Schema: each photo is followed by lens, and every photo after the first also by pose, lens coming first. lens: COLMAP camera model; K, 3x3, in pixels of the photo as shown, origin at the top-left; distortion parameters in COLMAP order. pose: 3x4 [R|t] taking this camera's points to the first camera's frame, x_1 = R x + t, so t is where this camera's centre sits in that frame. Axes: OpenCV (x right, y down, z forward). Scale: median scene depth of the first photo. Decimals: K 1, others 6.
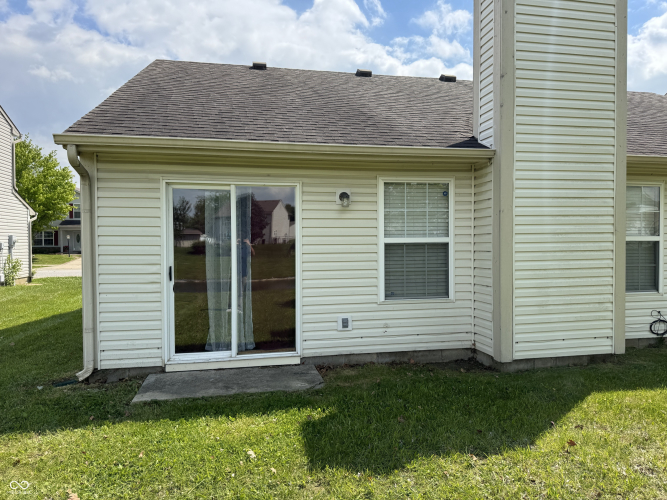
lens RADIAL K [[483.4, 0, 329.8], [0, 483.4, 255.1], [0, 0, 1]] dist [0.050263, -0.064269]
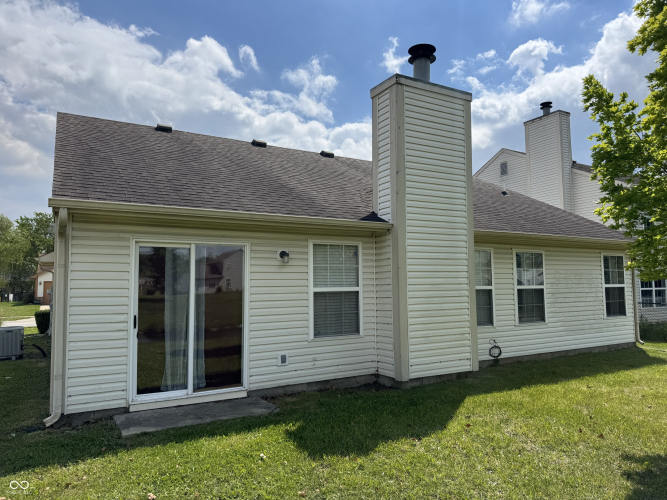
lens RADIAL K [[483.4, 0, 338.0], [0, 483.4, 248.4], [0, 0, 1]] dist [0.050263, -0.064269]
pose [[0.943006, 0.021265, 0.332096, -0.248704], [0.015884, 0.993942, -0.108750, -0.000164], [-0.332396, 0.107827, 0.936956, -0.211472]]
